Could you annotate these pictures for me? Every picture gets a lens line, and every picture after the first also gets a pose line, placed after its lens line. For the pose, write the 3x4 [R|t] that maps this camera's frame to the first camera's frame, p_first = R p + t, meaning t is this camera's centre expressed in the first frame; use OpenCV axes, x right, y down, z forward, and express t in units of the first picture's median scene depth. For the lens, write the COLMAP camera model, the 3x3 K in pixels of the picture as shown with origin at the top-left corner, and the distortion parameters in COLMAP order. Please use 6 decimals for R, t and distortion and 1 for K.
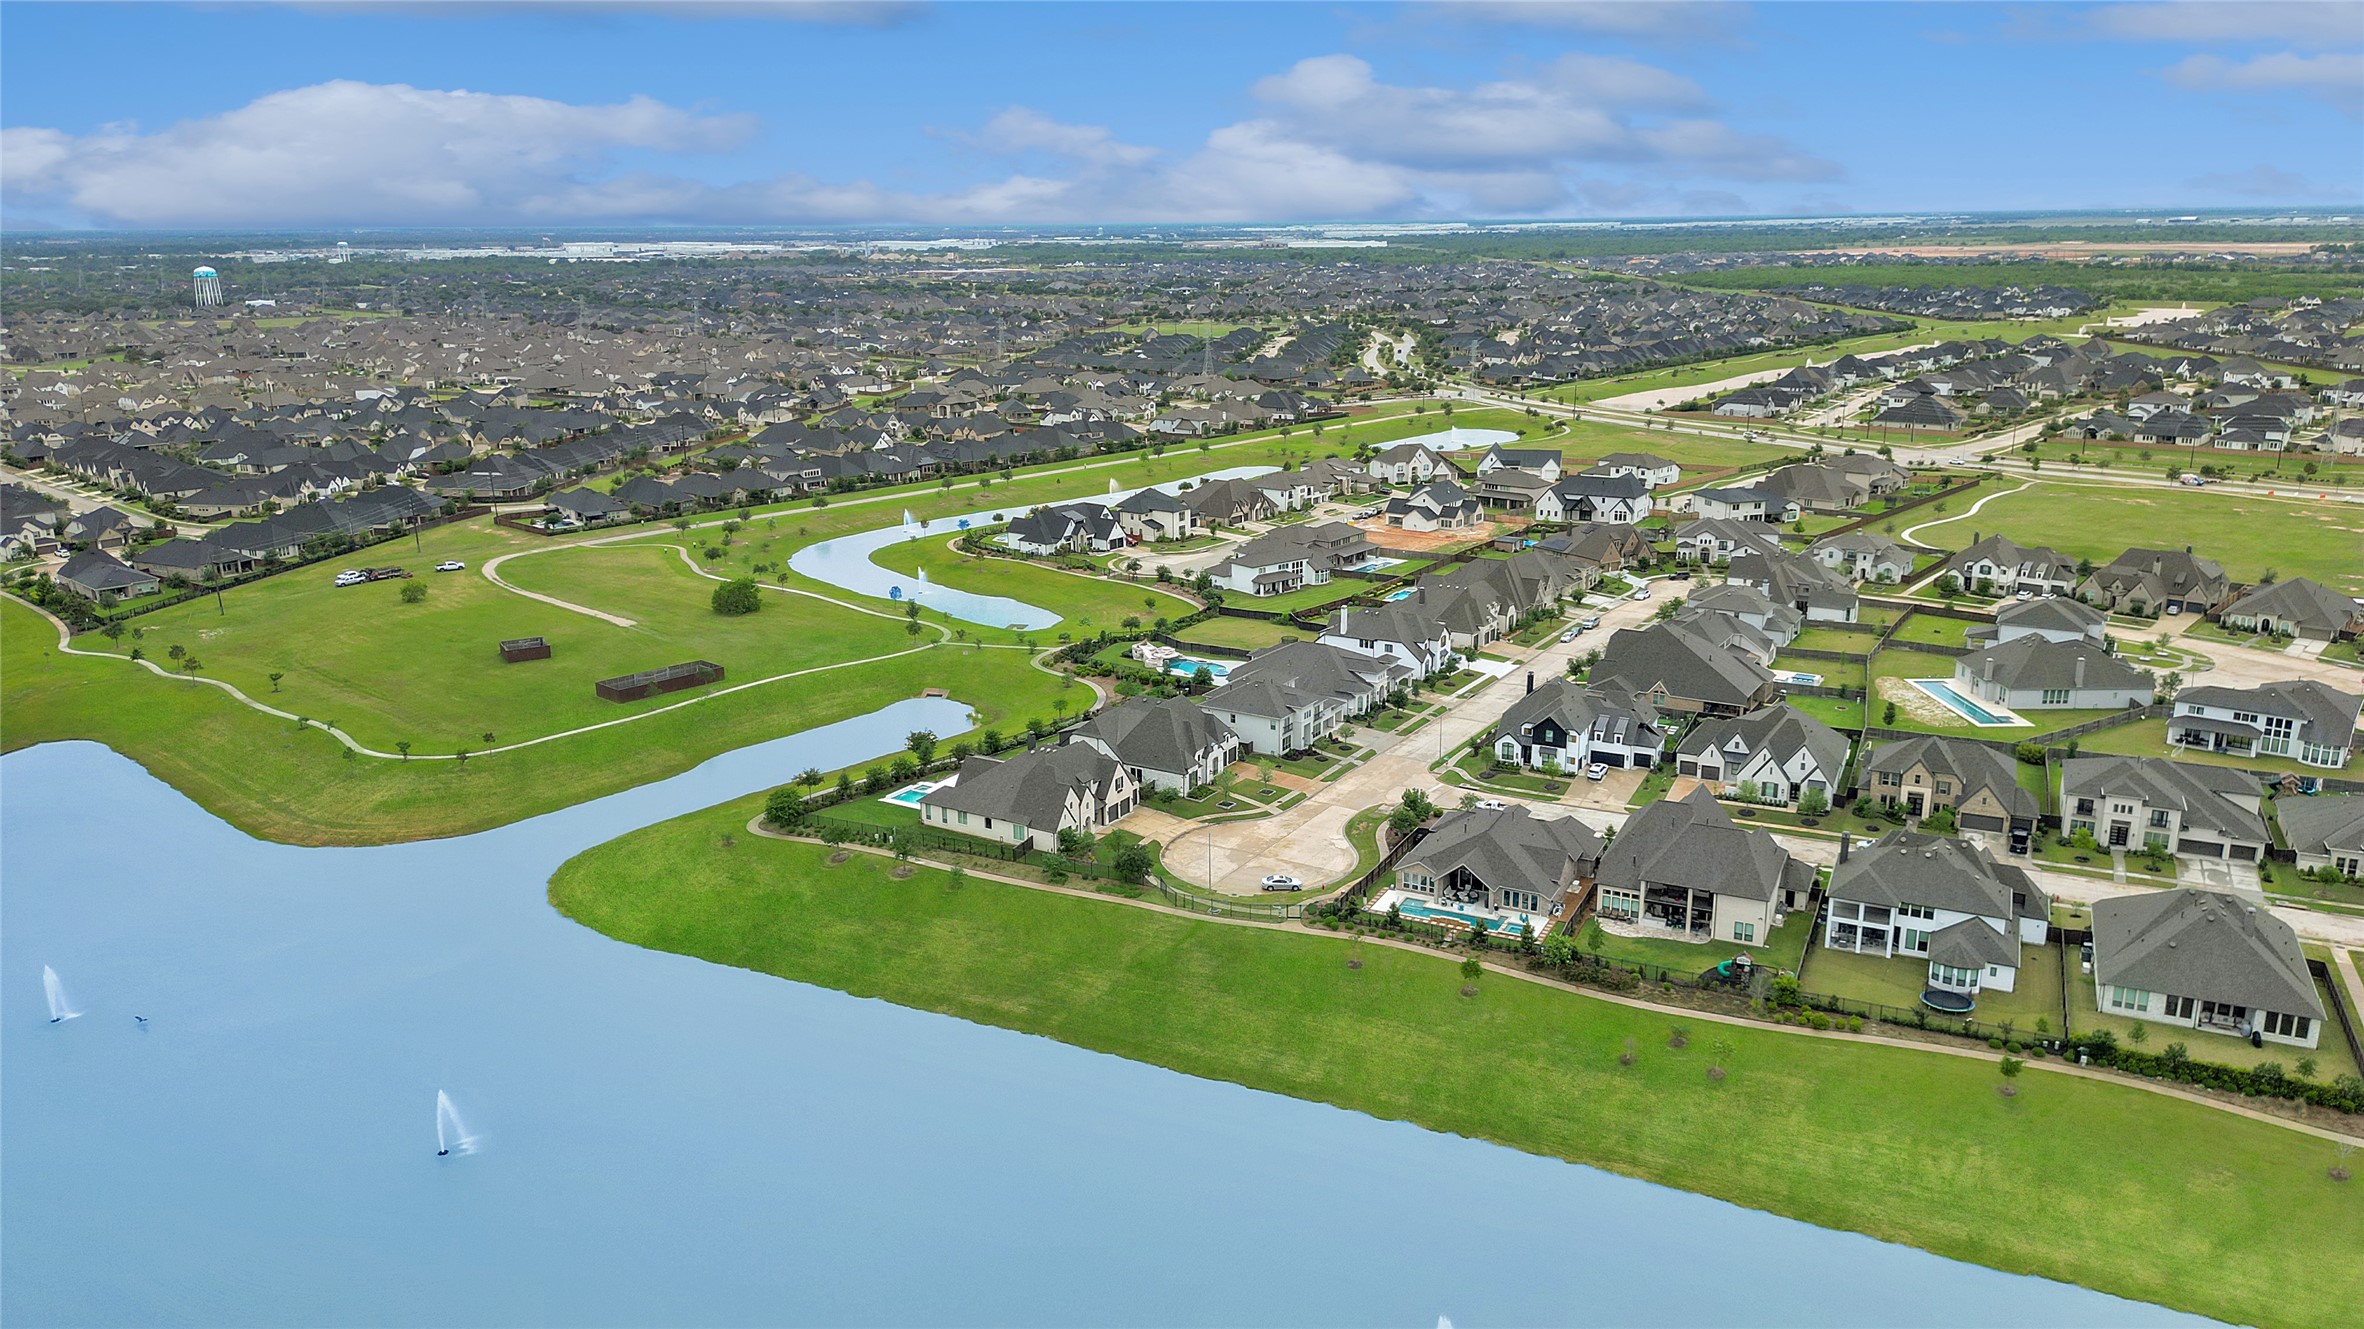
lens RADIAL K [[1673.7, 0, 1180.0], [0, 1673.7, 657.6], [0, 0, 1]] dist [0.040423, -0.000807]
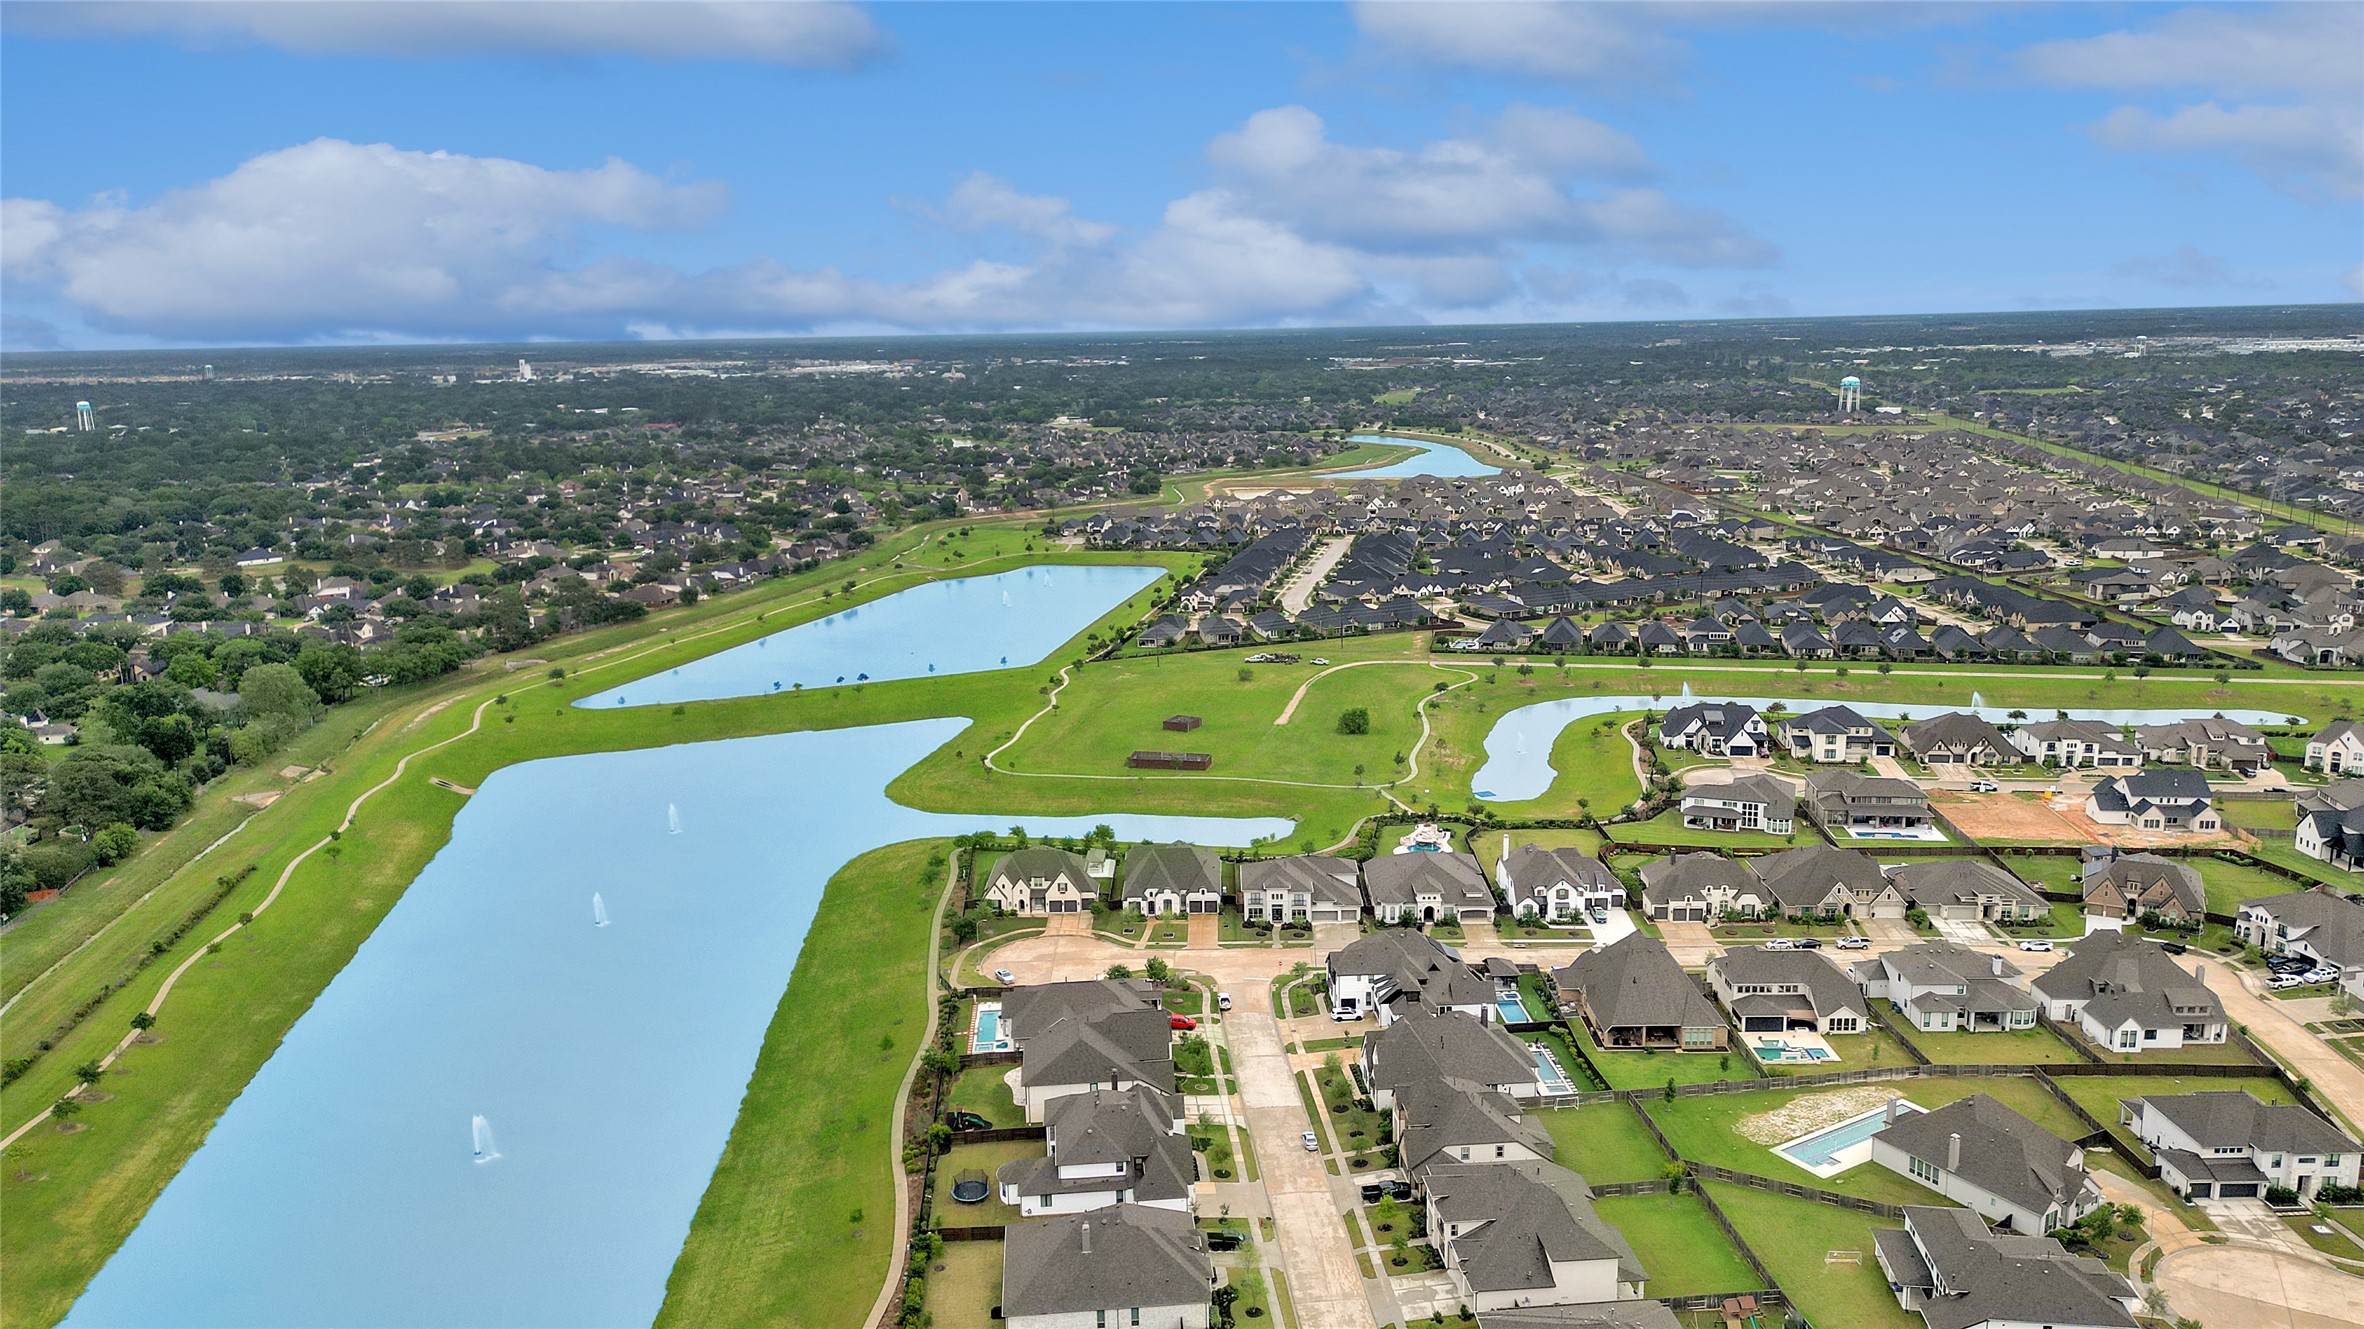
lens RADIAL K [[1673.7, 0, 1177.1], [0, 1673.7, 666.8], [0, 0, 1]] dist [0.040423, -0.000807]
pose [[0.507493, 0.175844, -0.843523, 1.011693], [-0.207221, 0.975131, 0.078608, -0.203347], [0.836368, 0.134903, 0.531310, 0.280412]]
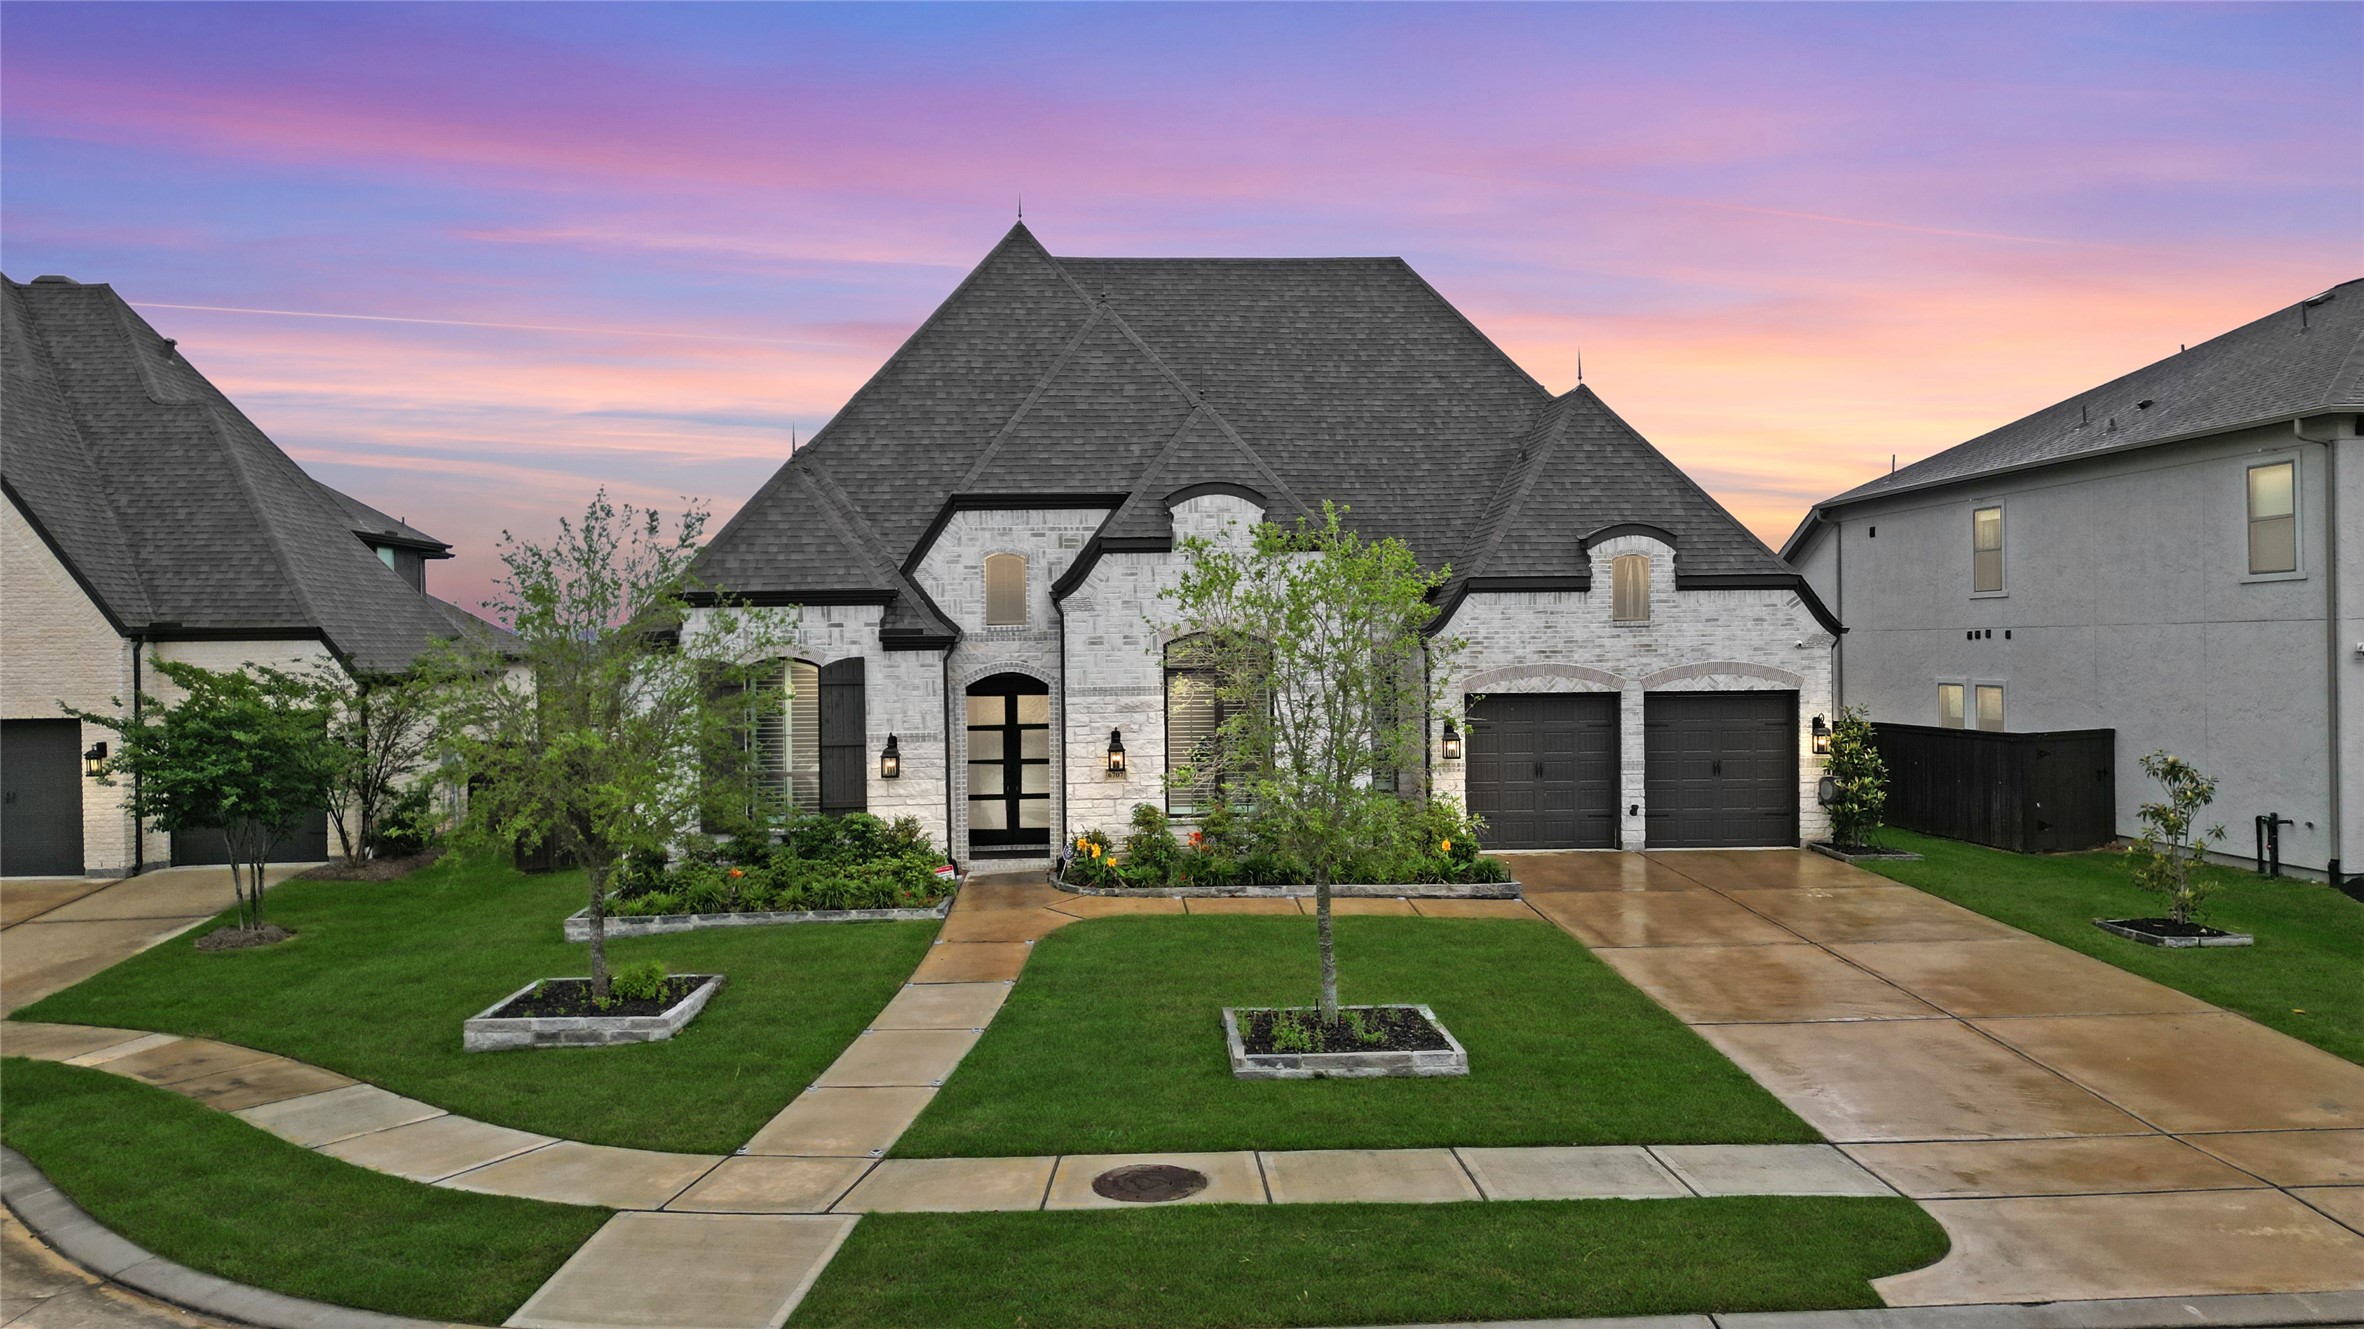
lens RADIAL K [[1673.7, 0, 1182.1], [0, 1673.7, 661.4], [0, 0, 1]] dist [0.040423, -0.000807]
pose [[0.555496, 0.022221, -0.831222, 0.095929], [-0.208044, 0.971563, -0.113061, 0.068765], [0.805073, 0.235736, 0.544322, 0.886510]]
